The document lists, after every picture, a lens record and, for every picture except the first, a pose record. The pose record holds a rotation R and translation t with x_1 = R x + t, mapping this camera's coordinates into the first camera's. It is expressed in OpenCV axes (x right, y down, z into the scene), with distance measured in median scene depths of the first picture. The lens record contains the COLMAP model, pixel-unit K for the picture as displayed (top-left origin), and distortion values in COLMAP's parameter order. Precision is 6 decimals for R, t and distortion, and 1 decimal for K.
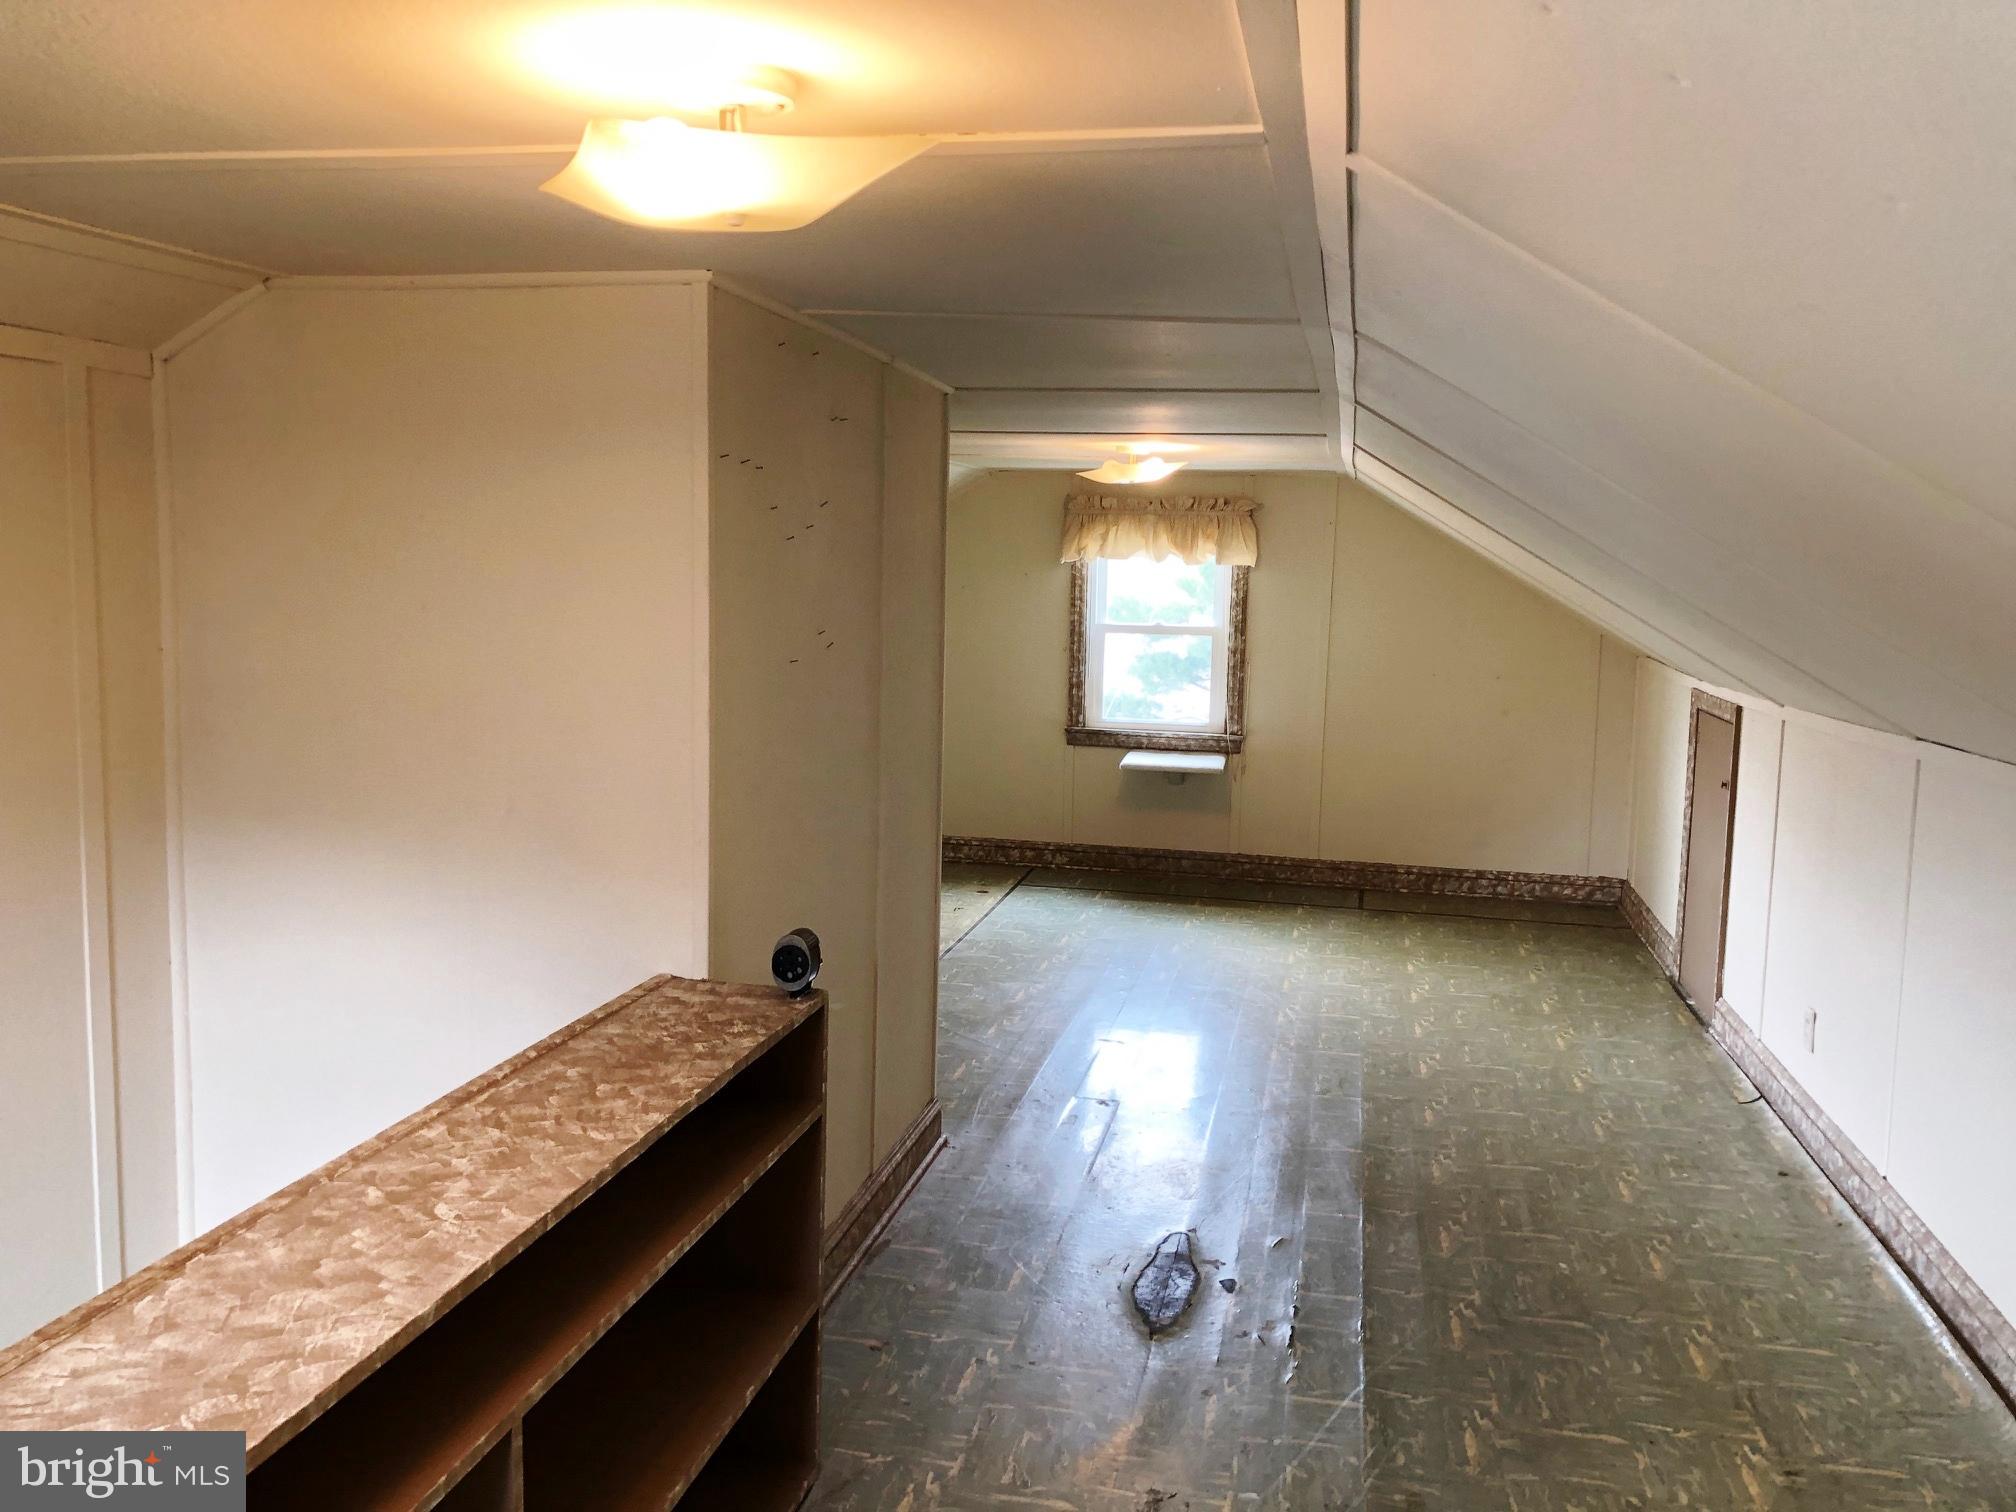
lens RADIAL K [[1645.6, 0, 1000.7], [0, 1645.6, 750.4], [0, 0, 1]] dist [0.054874, -0.069128]
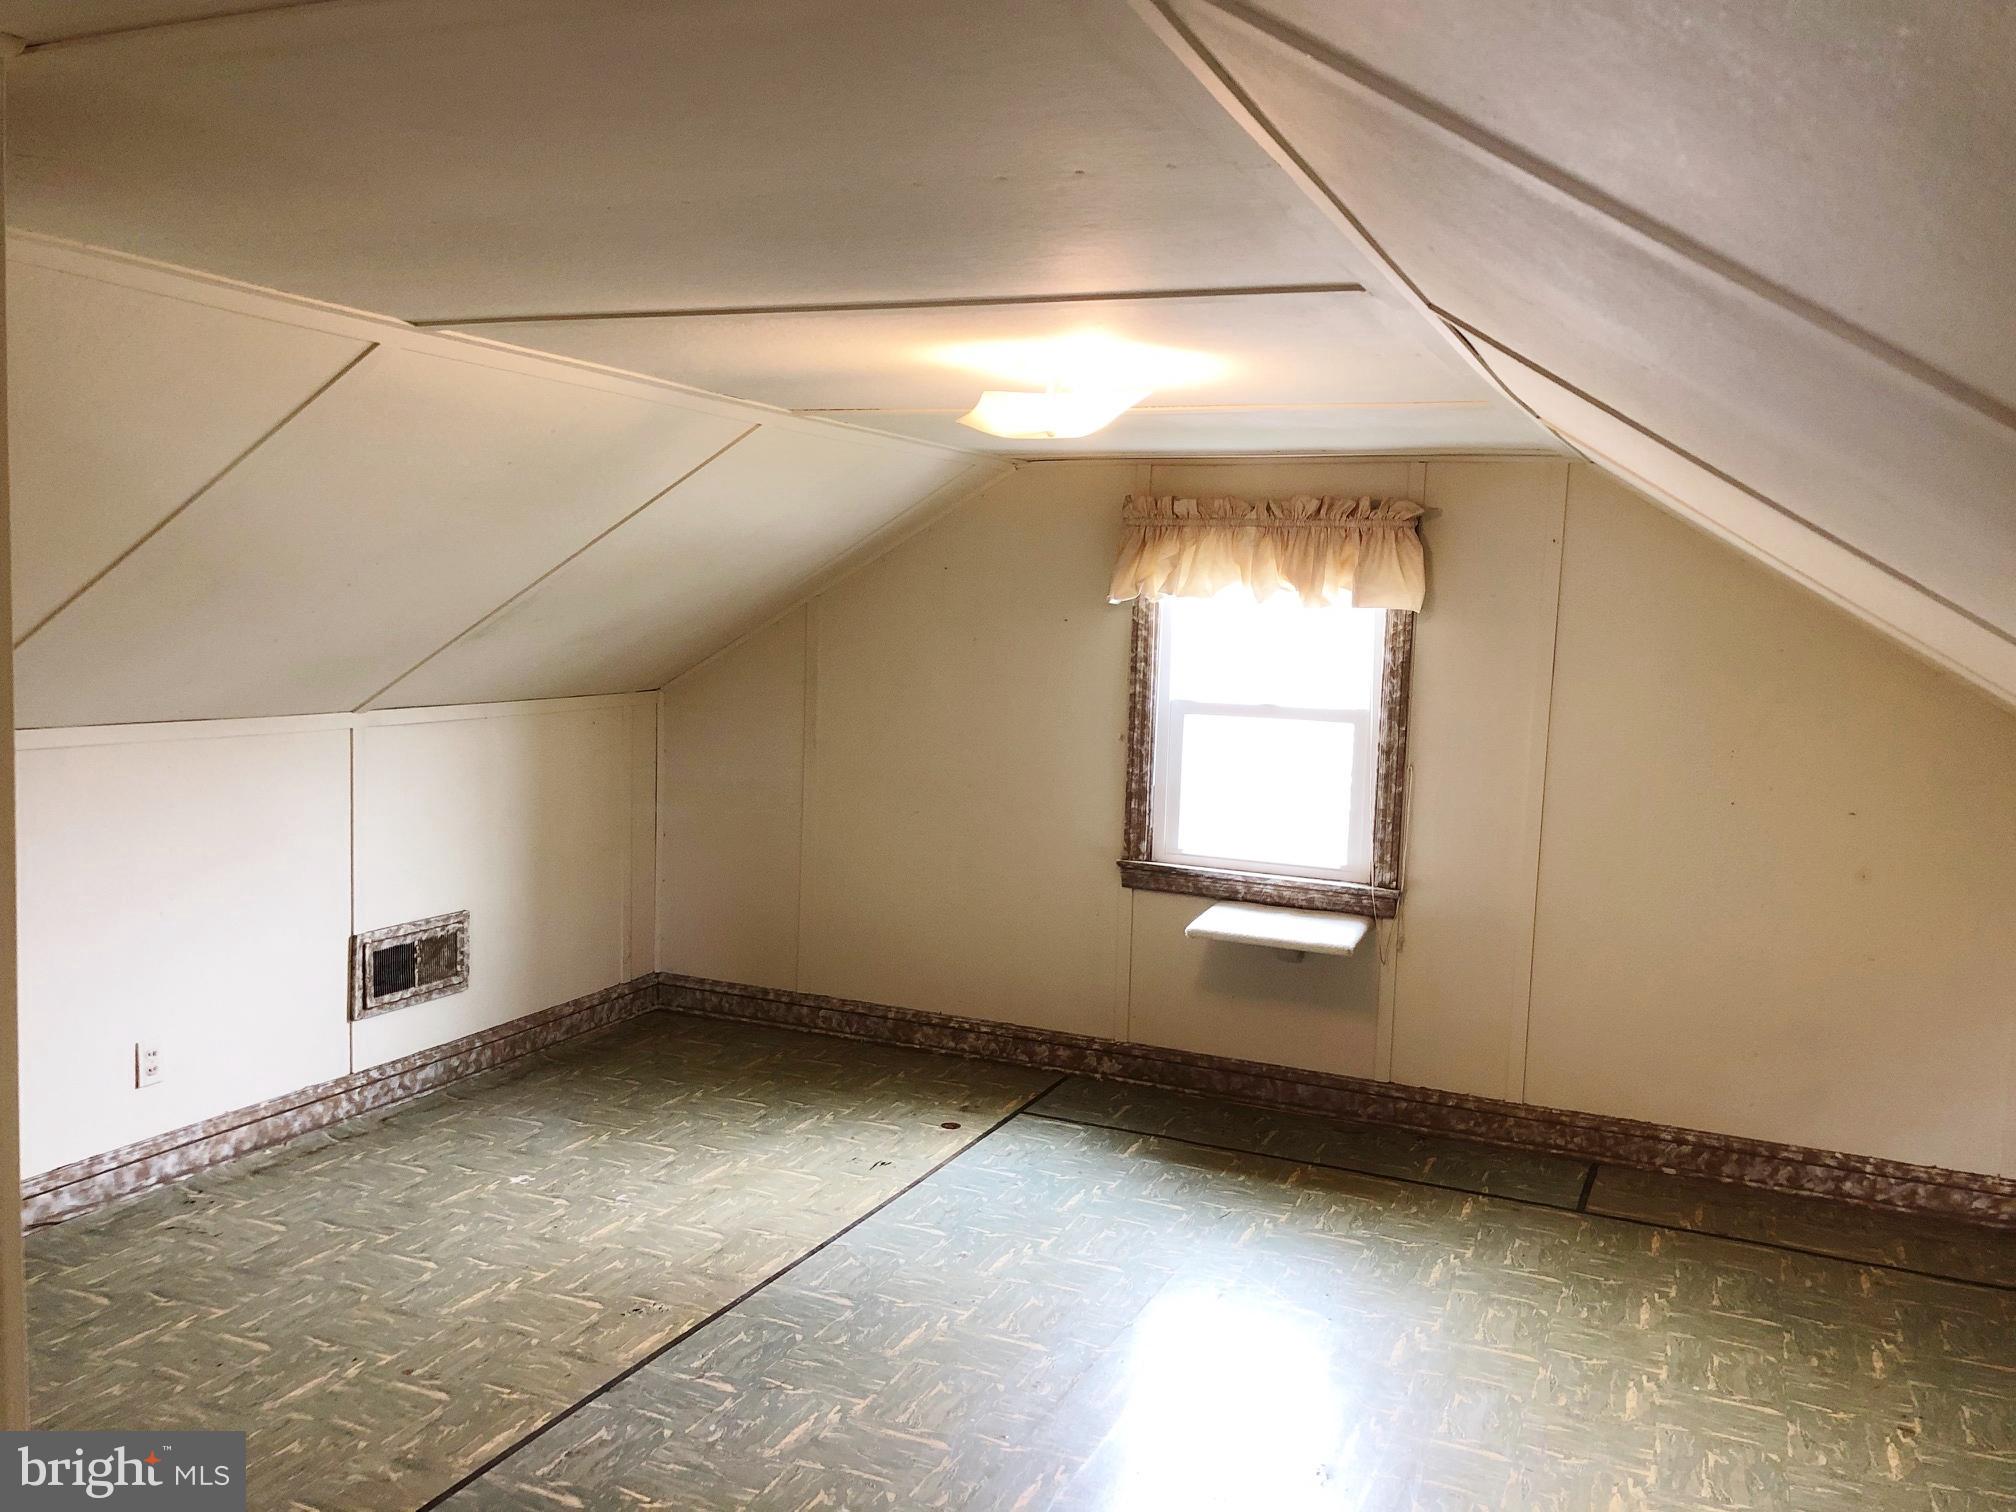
lens RADIAL K [[1645.6, 0, 1026.7], [0, 1645.6, 759.1], [0, 0, 1]] dist [0.054874, -0.069128]
pose [[0.979484, 0.031145, -0.199100, 0.130949], [-0.036161, 0.999112, -0.021606, -0.038383], [0.198251, 0.028362, 0.979741, 0.370831]]
